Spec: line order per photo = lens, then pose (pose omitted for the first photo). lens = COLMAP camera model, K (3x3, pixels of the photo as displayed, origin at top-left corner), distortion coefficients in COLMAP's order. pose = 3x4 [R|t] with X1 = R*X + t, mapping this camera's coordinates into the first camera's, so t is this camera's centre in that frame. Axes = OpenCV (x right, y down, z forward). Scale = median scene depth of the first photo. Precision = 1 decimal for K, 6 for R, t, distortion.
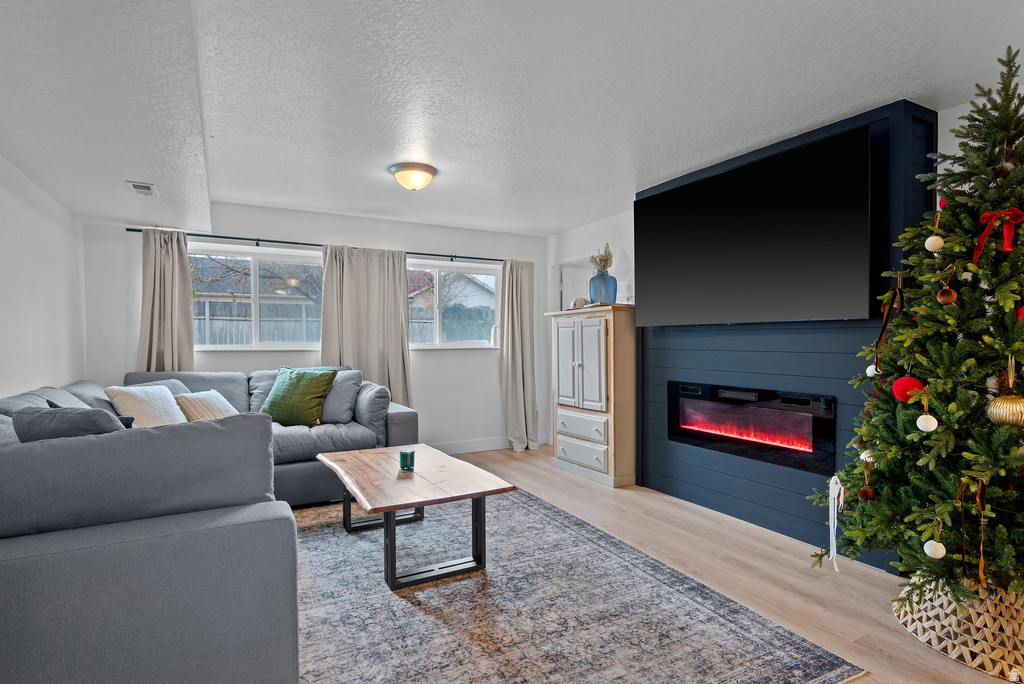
lens RADIAL K [[540.2, 0, 517.4], [0, 540.2, 344.4], [0, 0, 1]] dist [0.001260, 0.000602]
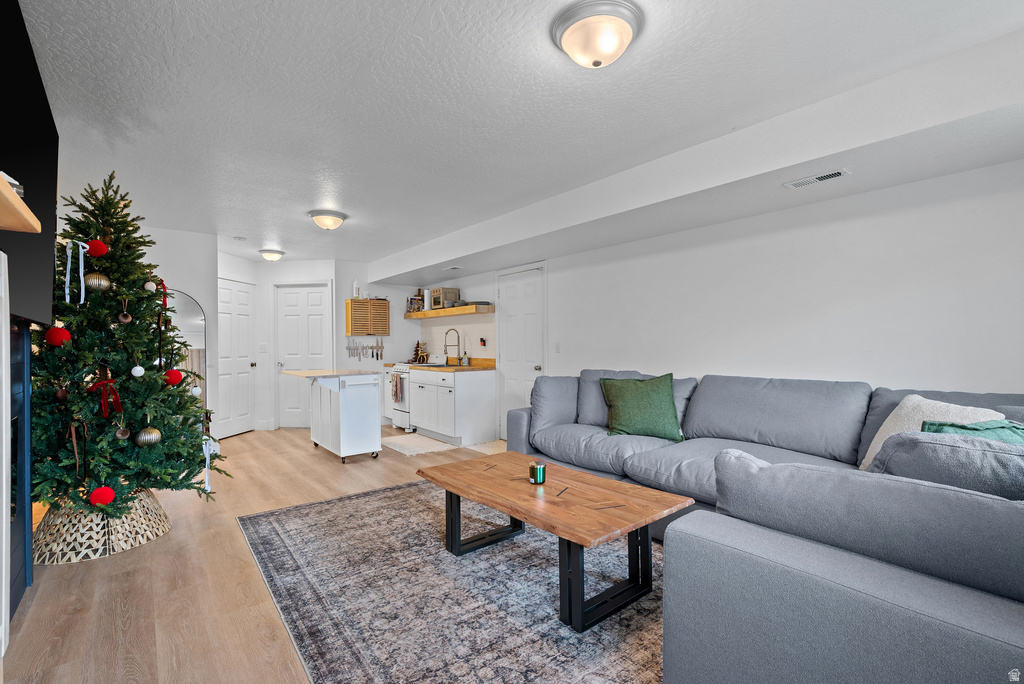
lens RADIAL K [[457.0, 0, 512.0], [0, 457.0, 342.0], [0, 0, 1]] dist [-0.000319, -0.000109]
pose [[-0.984873, 0.010798, -0.172938, -0.025171], [0.010490, 0.999941, 0.002696, -0.009026], [0.172957, 0.000841, -0.984929, 1.422225]]
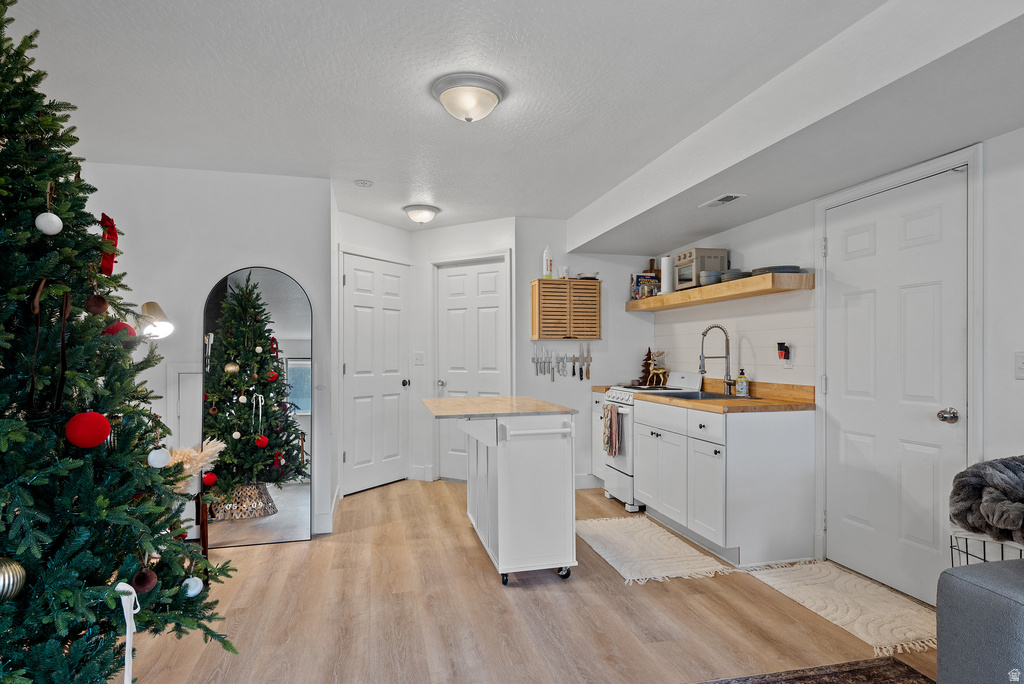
lens RADIAL K [[560.0, 0, 522.0], [0, 560.0, 356.1], [0, 0, 1]] dist [0.000209, 0.000186]
pose [[-0.969353, 0.004609, 0.245627, -0.003954], [0.007163, 0.999929, 0.009504, -0.009154], [-0.245566, 0.010972, -0.969318, 0.881997]]
